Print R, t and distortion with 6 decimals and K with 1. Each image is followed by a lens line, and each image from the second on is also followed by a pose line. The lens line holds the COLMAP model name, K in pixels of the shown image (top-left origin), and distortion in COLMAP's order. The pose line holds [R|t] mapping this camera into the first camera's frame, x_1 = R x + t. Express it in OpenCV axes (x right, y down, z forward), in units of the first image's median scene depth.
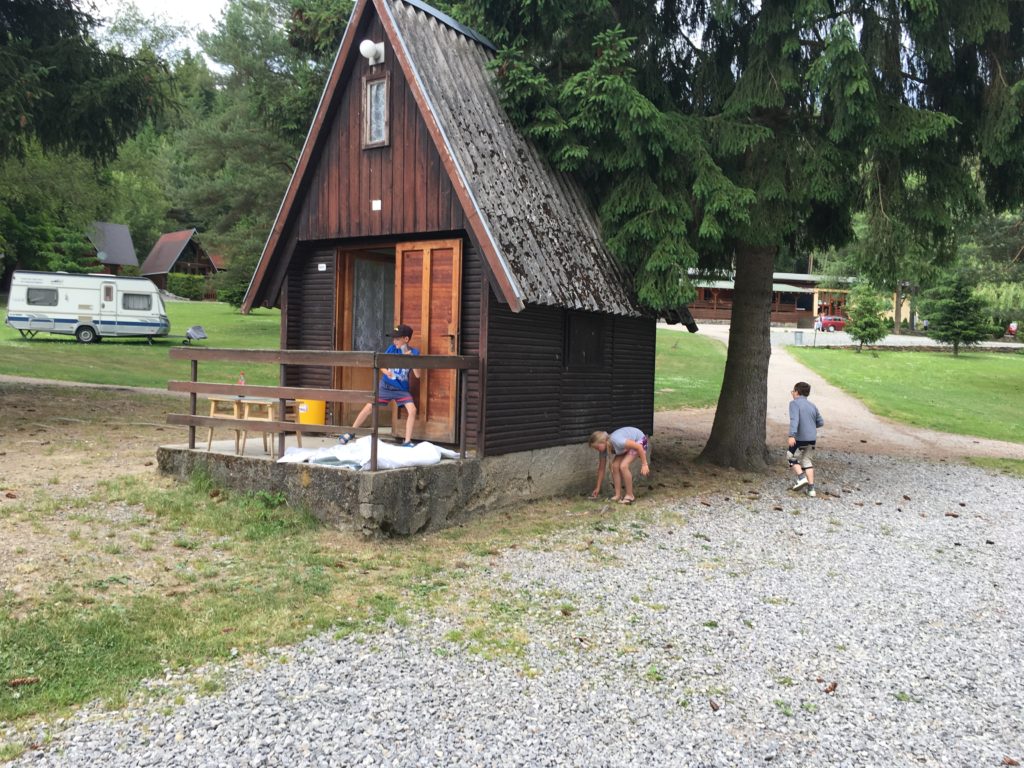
lens RADIAL K [[874.5, 0, 513.2], [0, 874.5, 382.7], [0, 0, 1]] dist [0.076357, -0.100161]
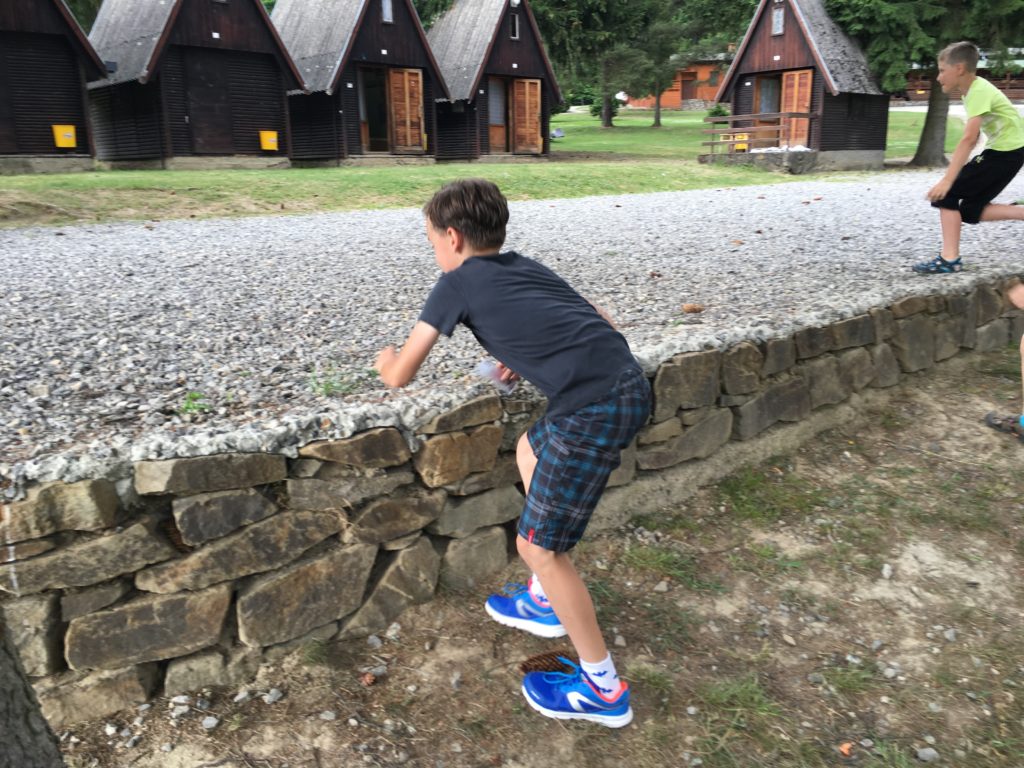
lens RADIAL K [[874.5, 0, 506.6], [0, 874.5, 388.5], [0, 0, 1]] dist [0.076357, -0.100161]
pose [[0.969022, 0.013554, -0.246603, -0.270430], [0.040136, 0.976578, 0.211388, 0.173788], [0.243692, -0.214737, 0.945781, -1.926331]]
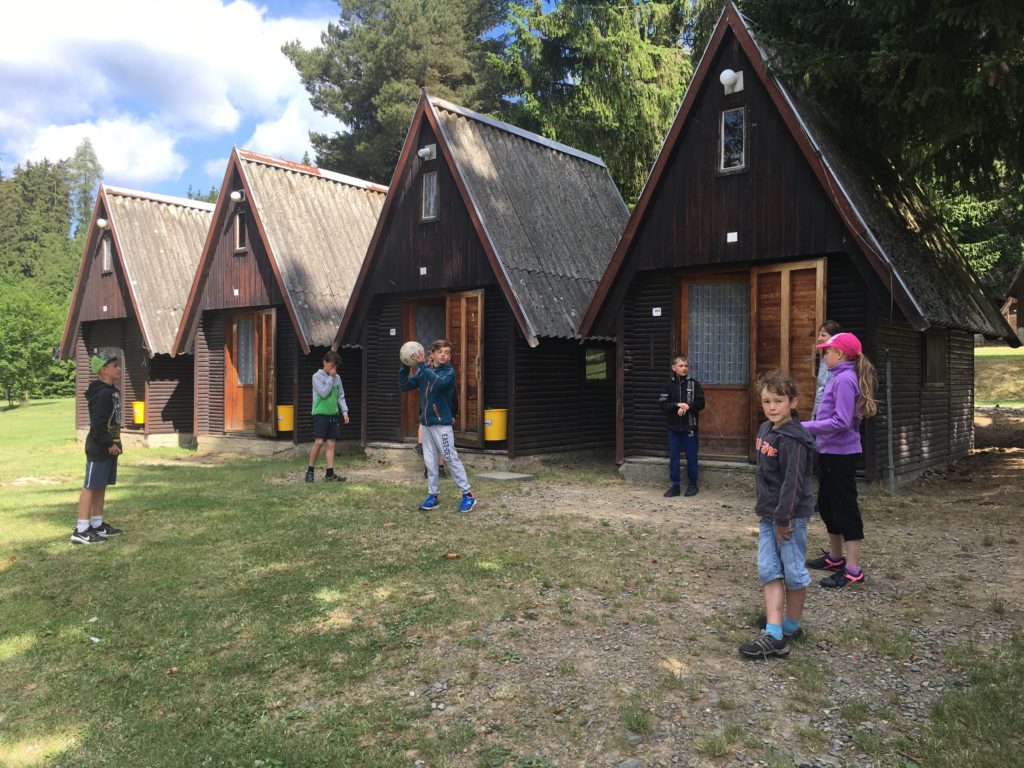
lens RADIAL K [[874.5, 0, 511.1], [0, 874.5, 384.0], [0, 0, 1]] dist [0.076357, -0.100161]
pose [[-0.117971, -0.038266, -0.992279, 0.098748], [-0.031879, 0.998888, -0.034731, -0.001360], [0.992505, 0.027535, -0.119060, 0.641271]]
